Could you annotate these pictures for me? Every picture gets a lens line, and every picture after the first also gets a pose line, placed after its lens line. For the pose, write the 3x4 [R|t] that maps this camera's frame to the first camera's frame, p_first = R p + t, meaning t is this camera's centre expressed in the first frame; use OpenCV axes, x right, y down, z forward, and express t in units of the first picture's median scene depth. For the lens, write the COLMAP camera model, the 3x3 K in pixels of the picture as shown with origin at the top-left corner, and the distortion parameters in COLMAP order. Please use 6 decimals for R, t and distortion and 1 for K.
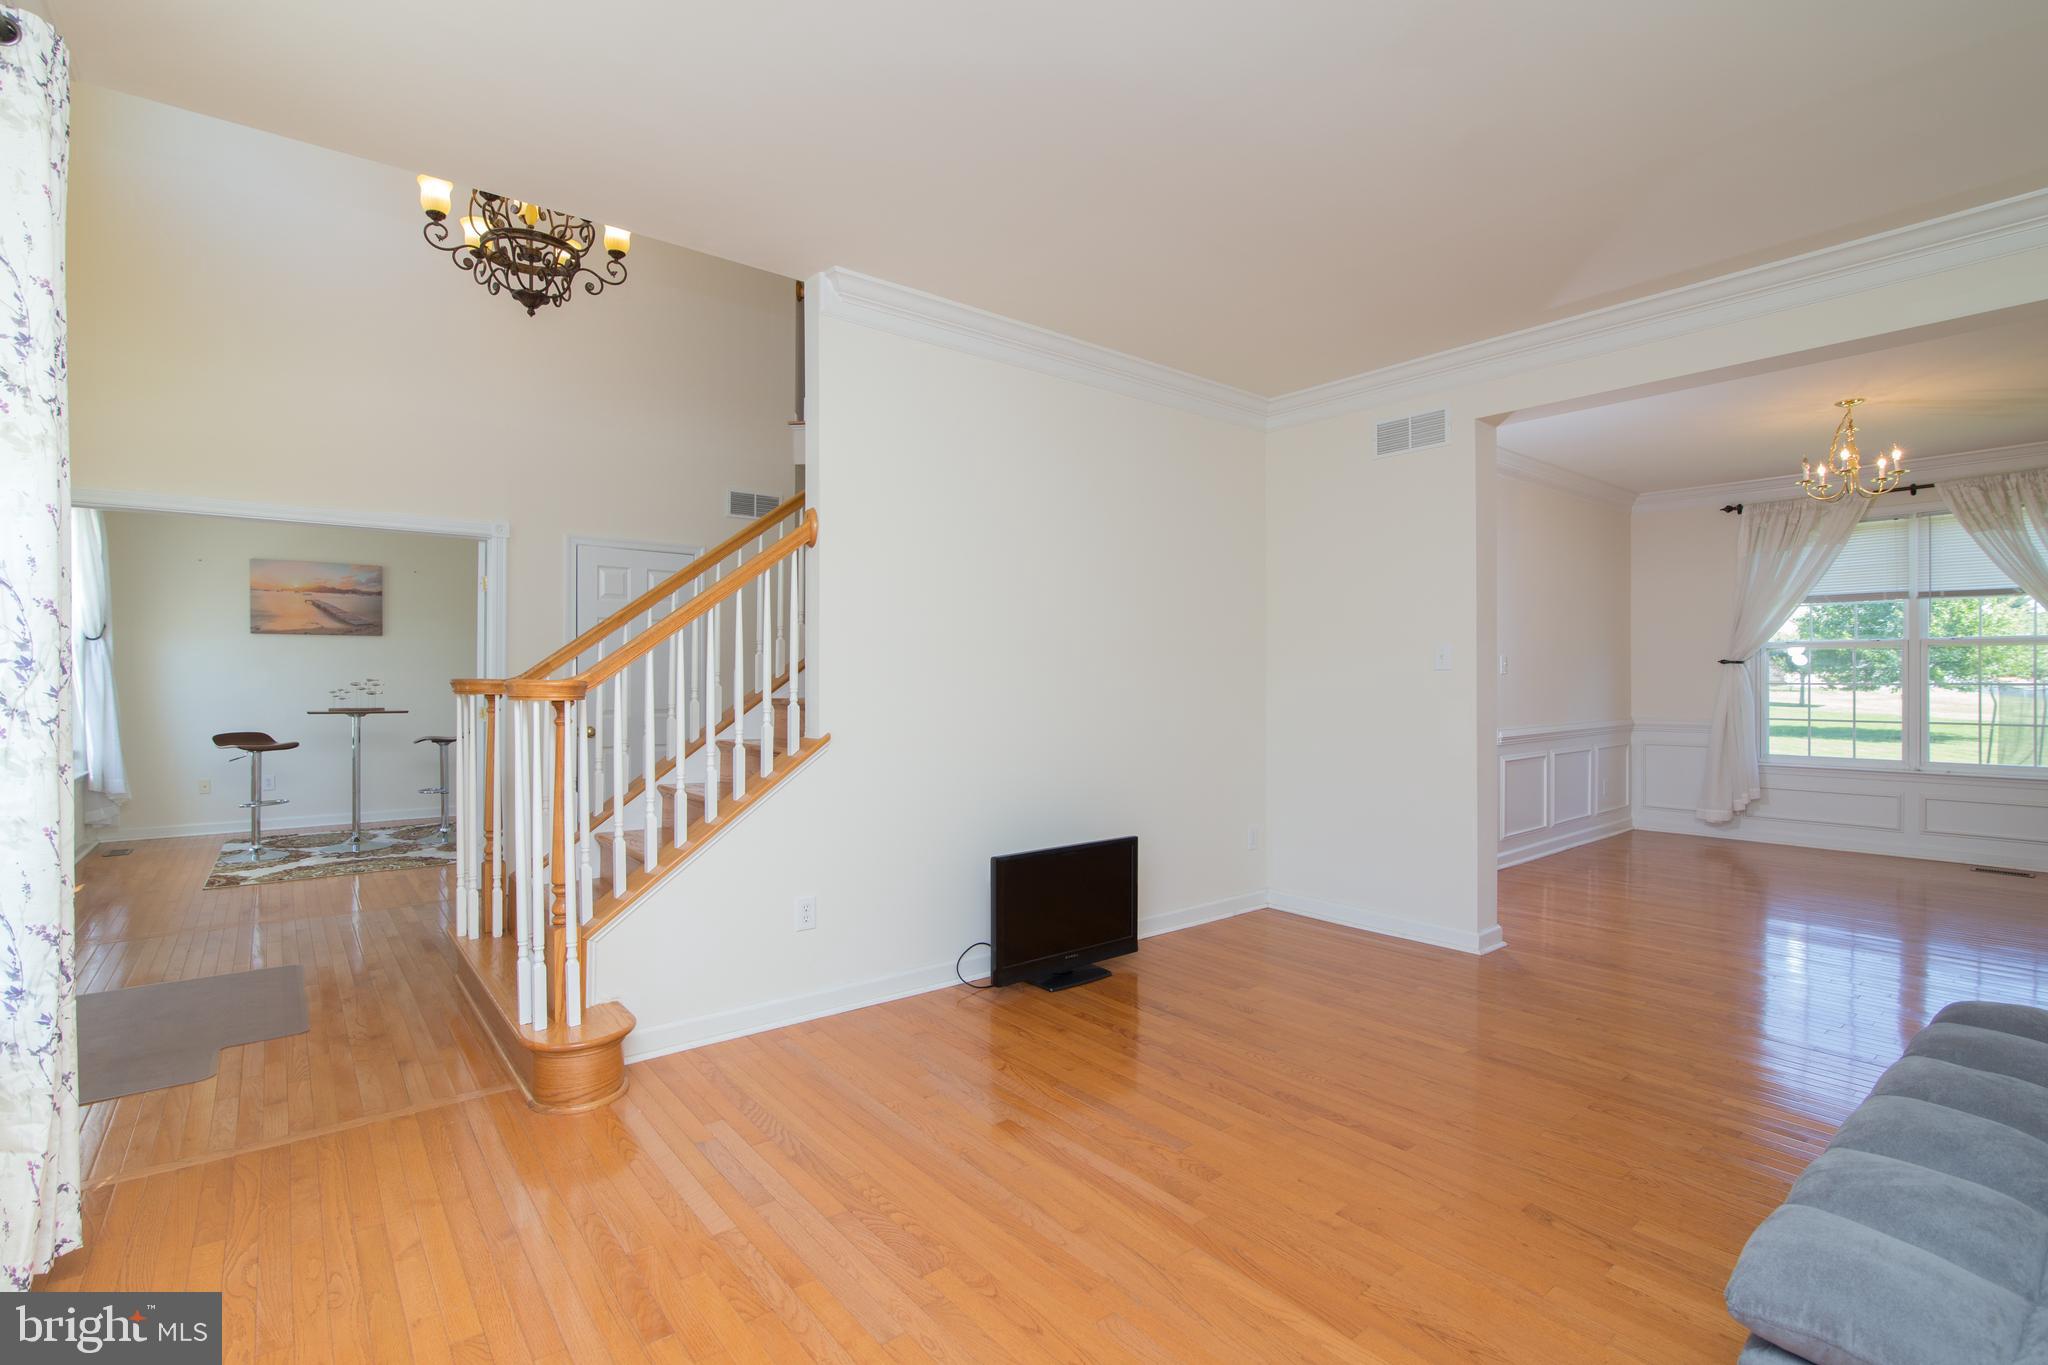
lens RADIAL K [[943.6, 0, 1027.8], [0, 943.6, 680.7], [0, 0, 1]] dist [-0.019675, 0.000395]
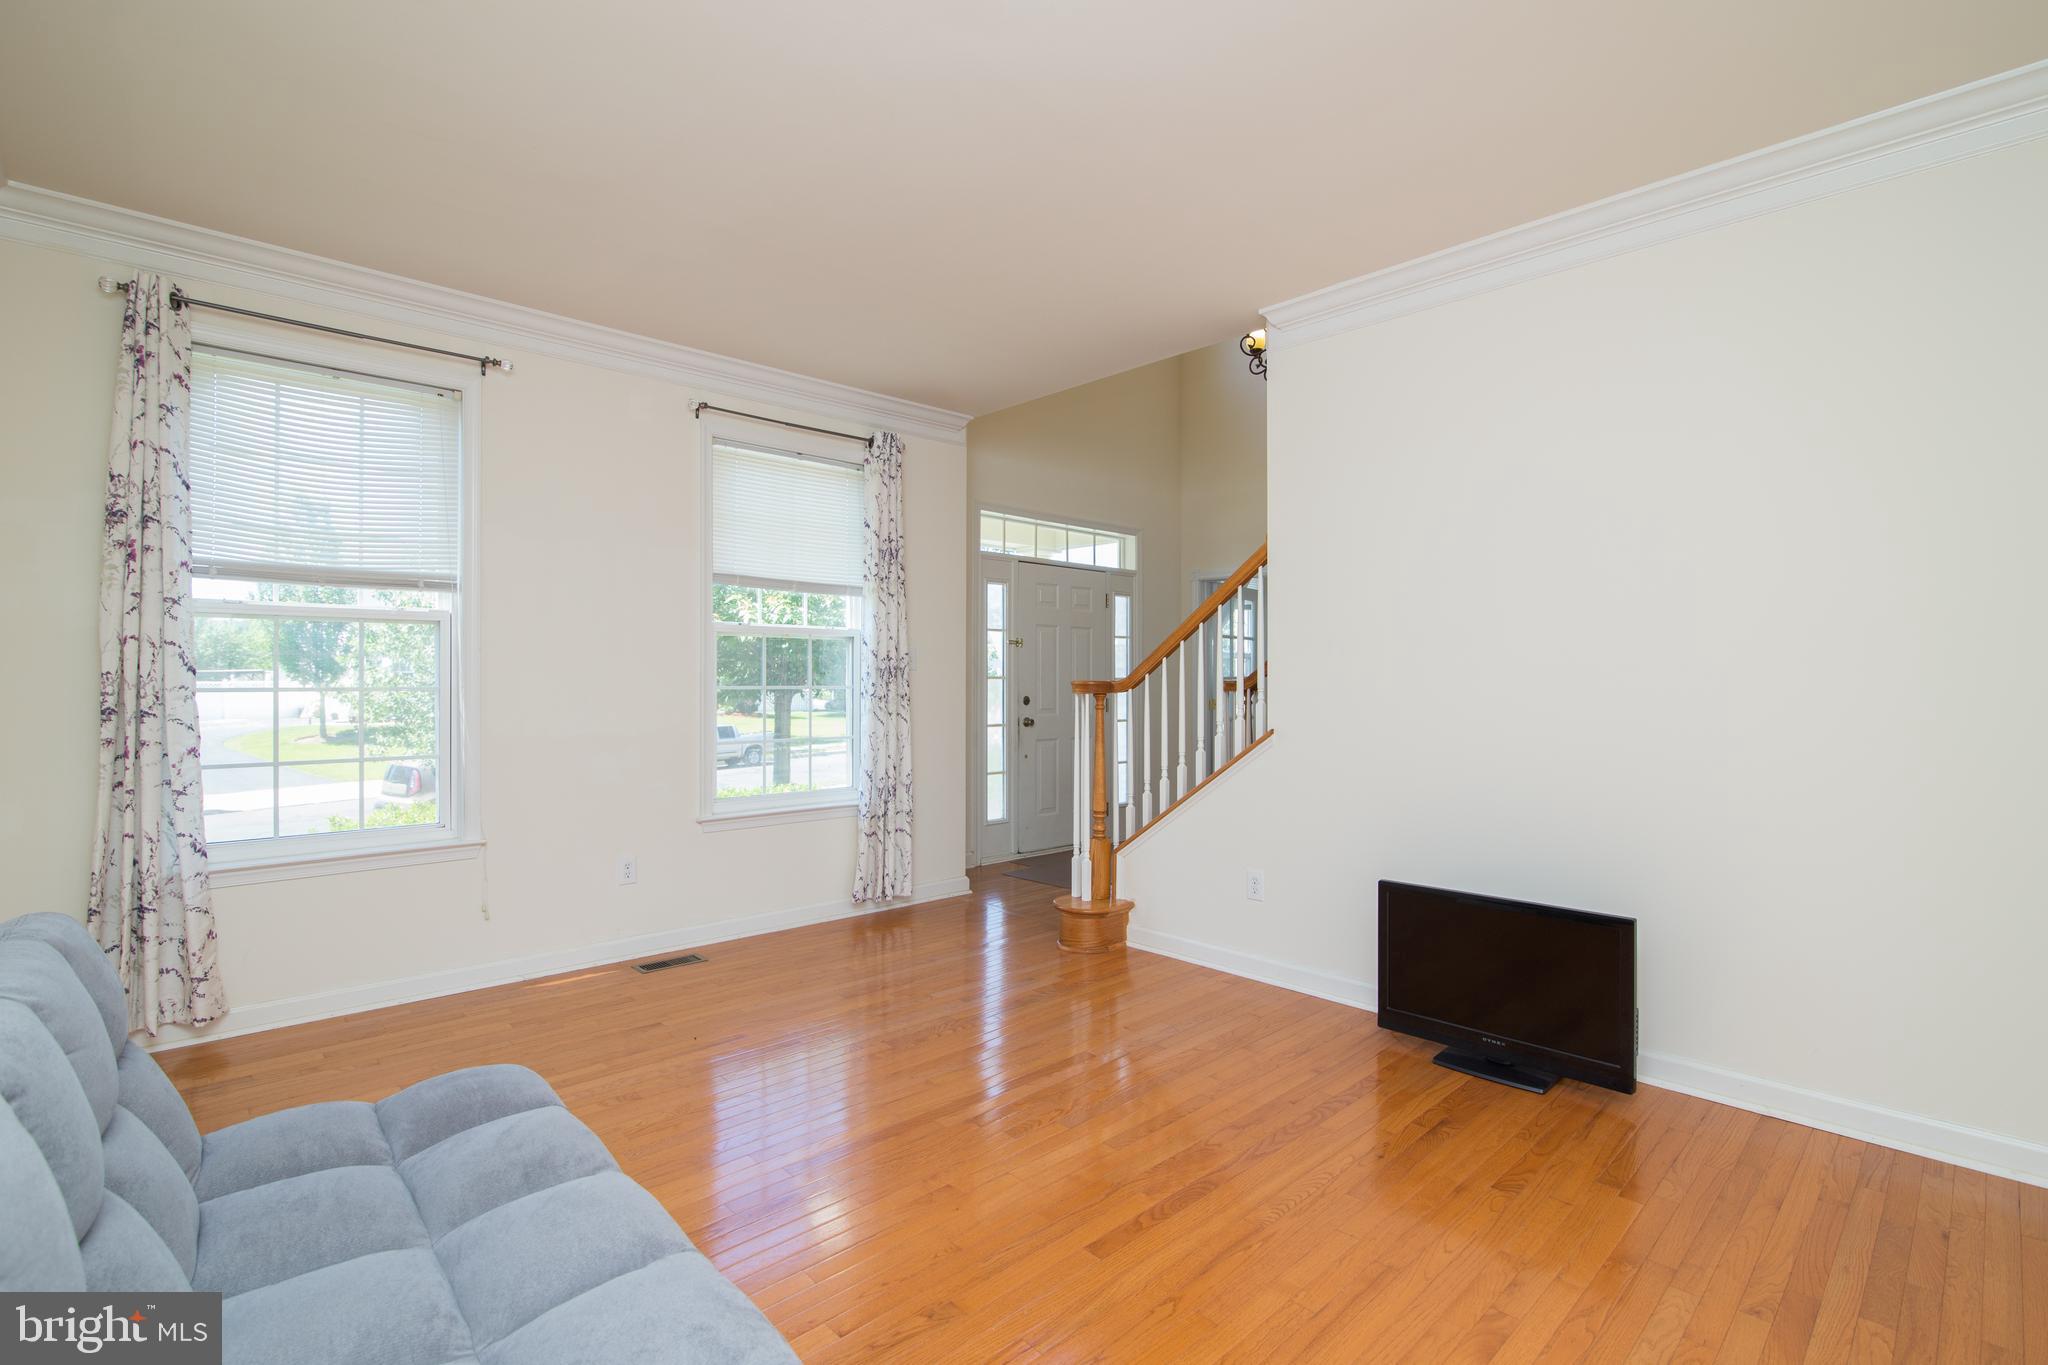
lens RADIAL K [[943.6, 0, 1017.1], [0, 943.6, 680.7], [0, 0, 1]] dist [-0.019675, 0.000395]
pose [[0.074443, 0.001201, -0.997225, 0.600092], [-0.005441, 0.999985, 0.000798, 0.000056], [0.997210, 0.005366, 0.074448, 0.429283]]
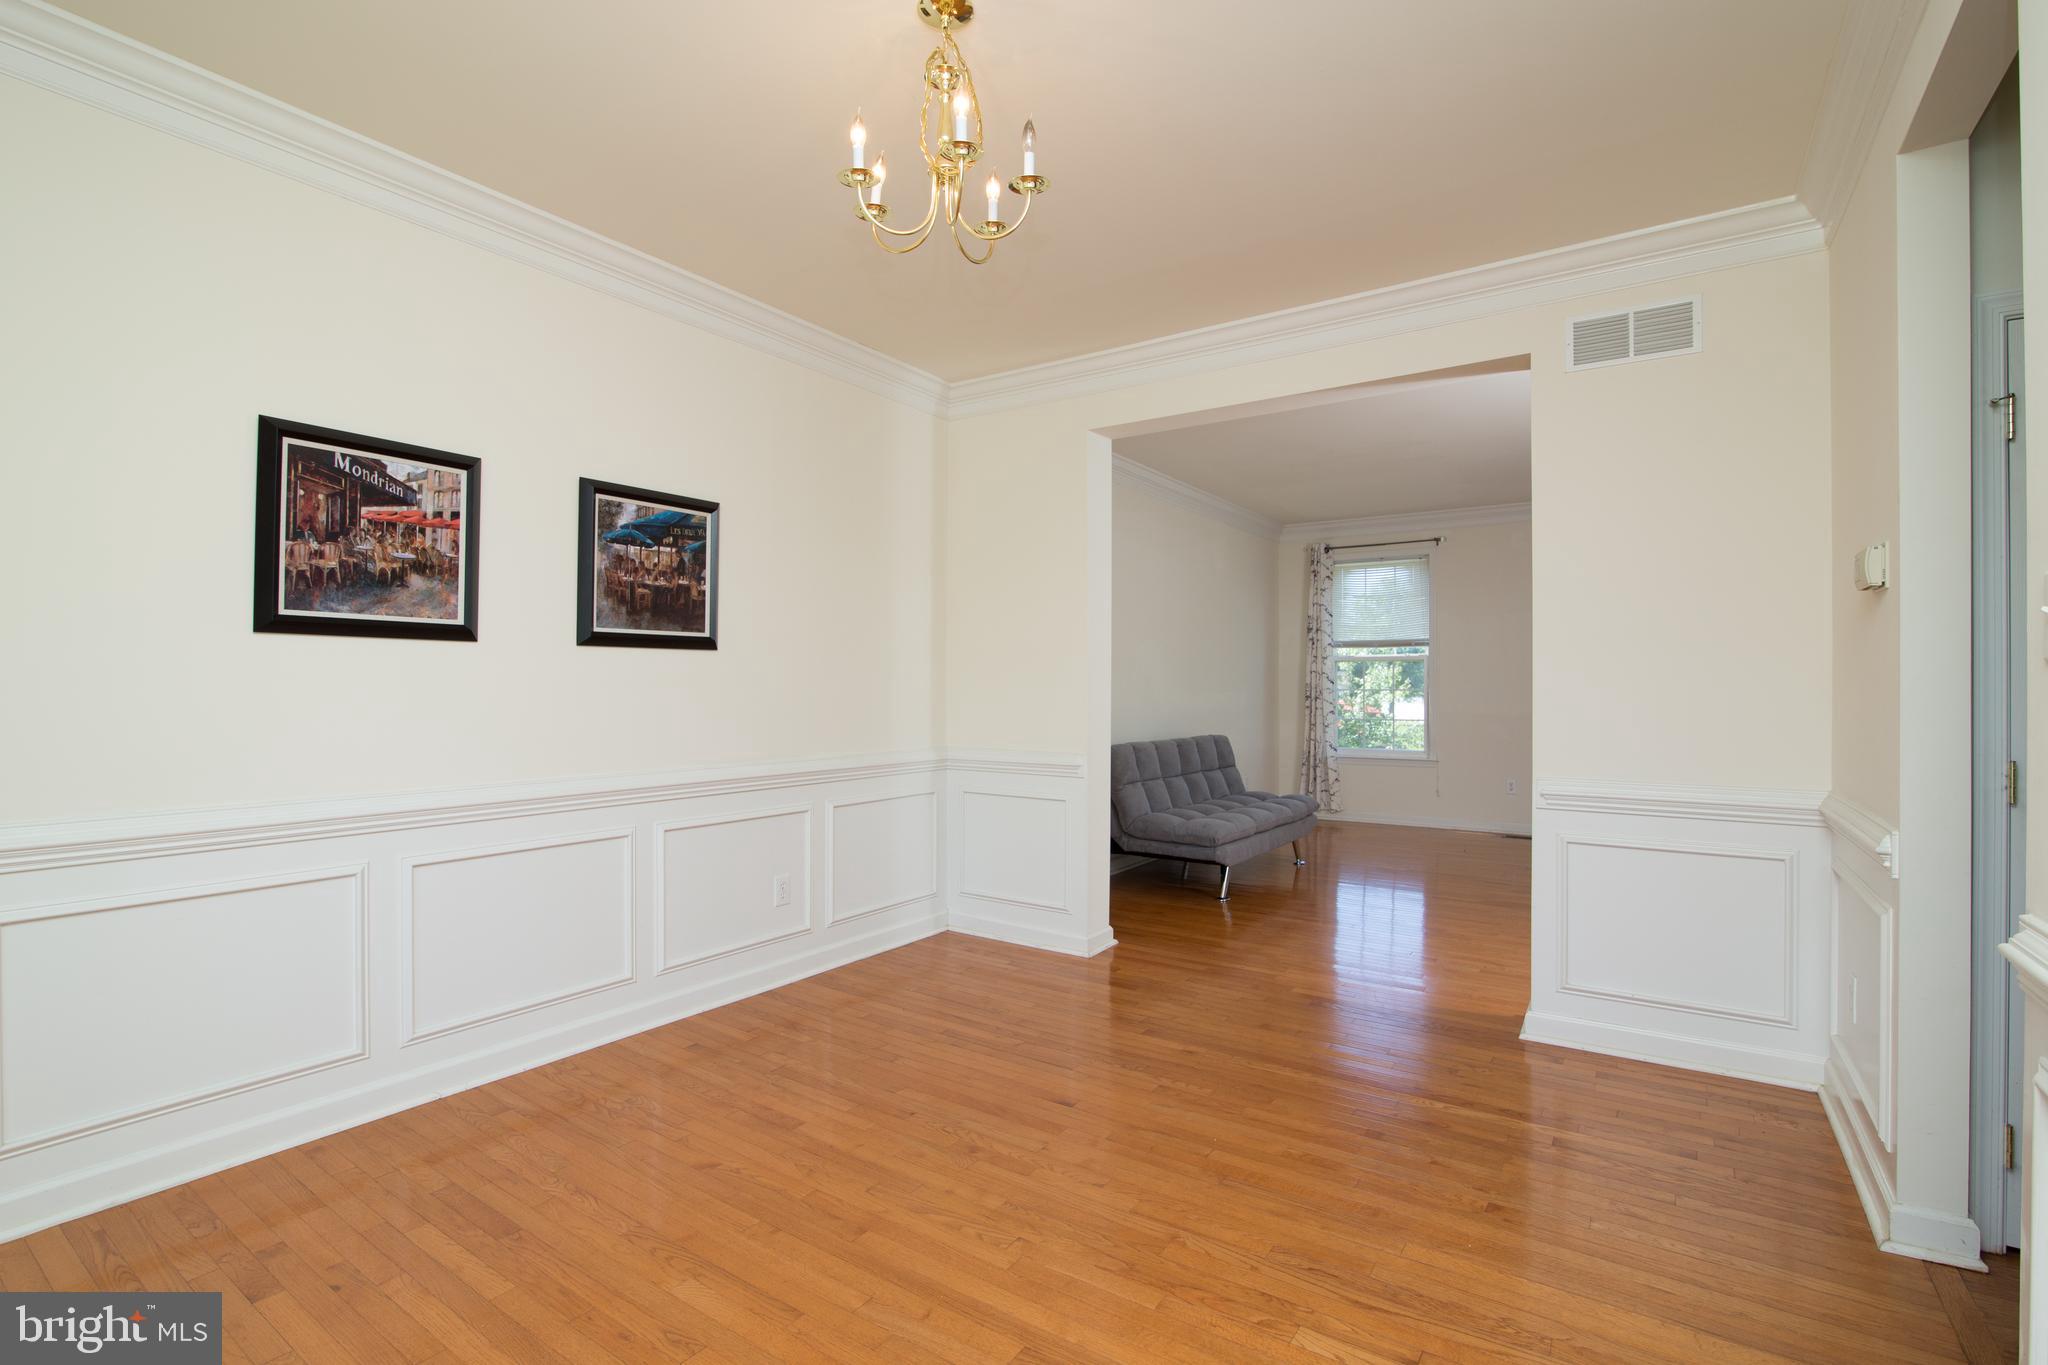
lens RADIAL K [[943.6, 0, 1030.2], [0, 943.6, 683.9], [0, 0, 1]] dist [-0.019675, 0.000395]
pose [[-0.956691, -0.001288, -0.291103, 0.966917], [-0.001775, 0.999997, 0.001410, -0.002550], [0.291101, 0.001866, -0.956691, 1.401556]]
